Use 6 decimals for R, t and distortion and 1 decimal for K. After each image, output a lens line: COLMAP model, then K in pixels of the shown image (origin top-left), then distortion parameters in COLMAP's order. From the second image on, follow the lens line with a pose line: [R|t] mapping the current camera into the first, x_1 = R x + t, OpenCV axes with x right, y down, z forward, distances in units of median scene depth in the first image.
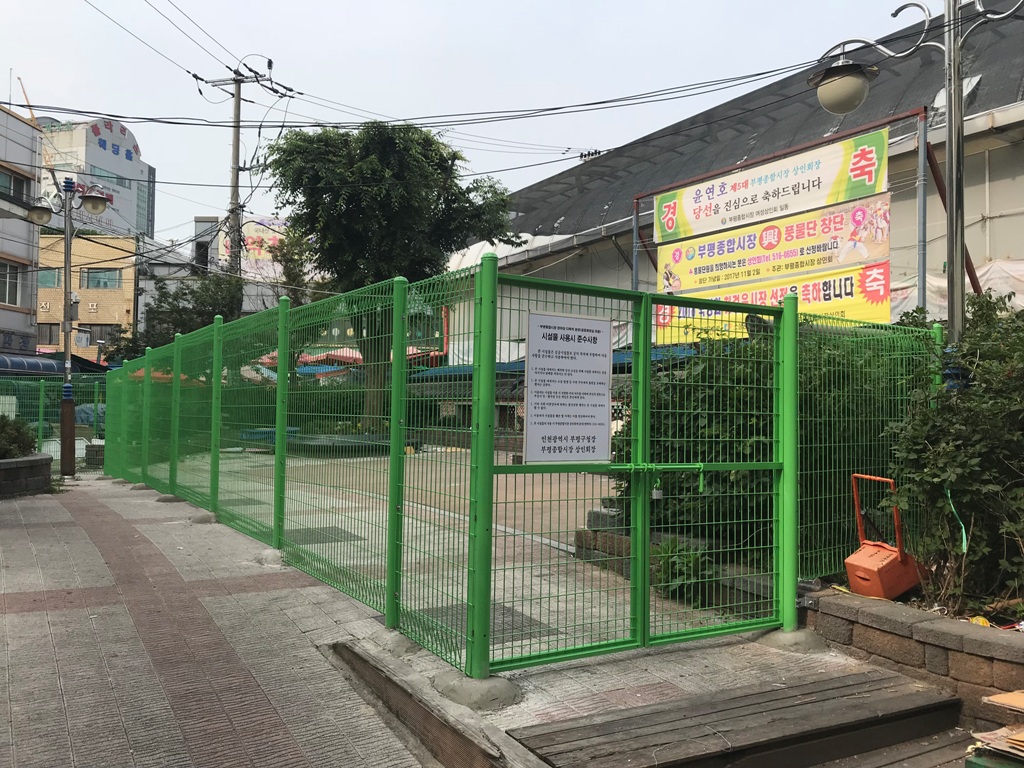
lens RADIAL K [[839.5, 0, 510.0], [0, 839.5, 379.1], [0, 0, 1]] dist [0.000138, 0.007388]
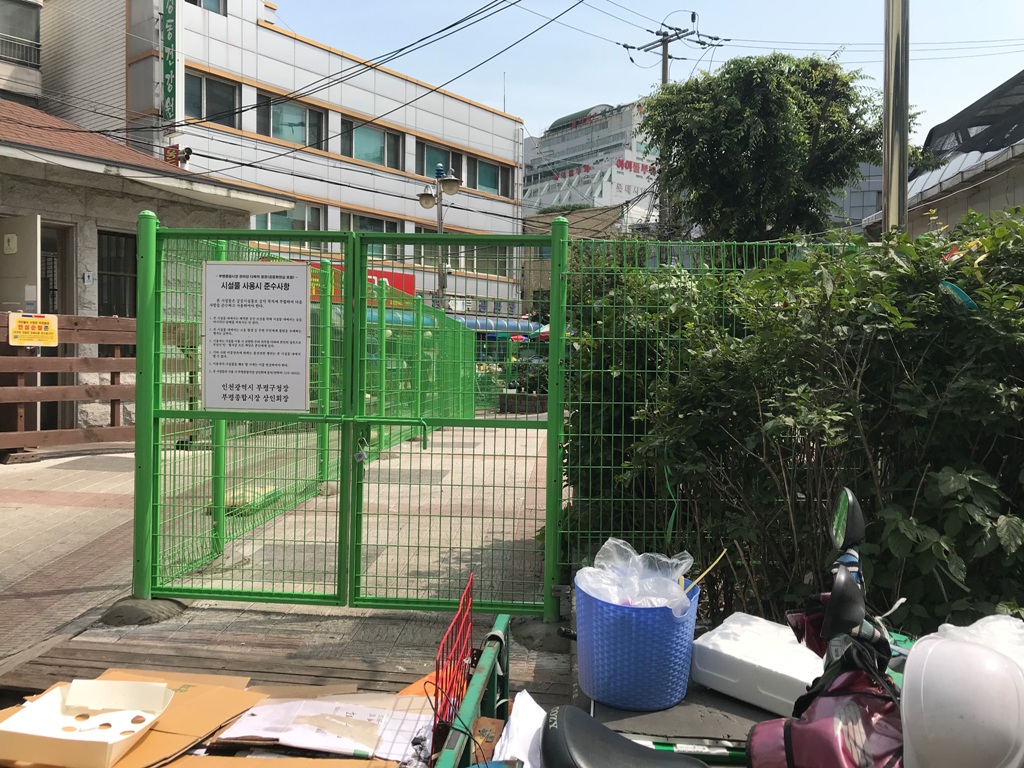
lens RADIAL K [[839.5, 0, 510.0], [0, 839.5, 379.1], [0, 0, 1]] dist [0.000138, 0.007388]
pose [[0.822659, 0.009712, -0.568452, 0.102774], [0.019690, 0.998768, 0.045559, 0.002541], [0.568194, -0.048672, 0.821454, 0.040869]]
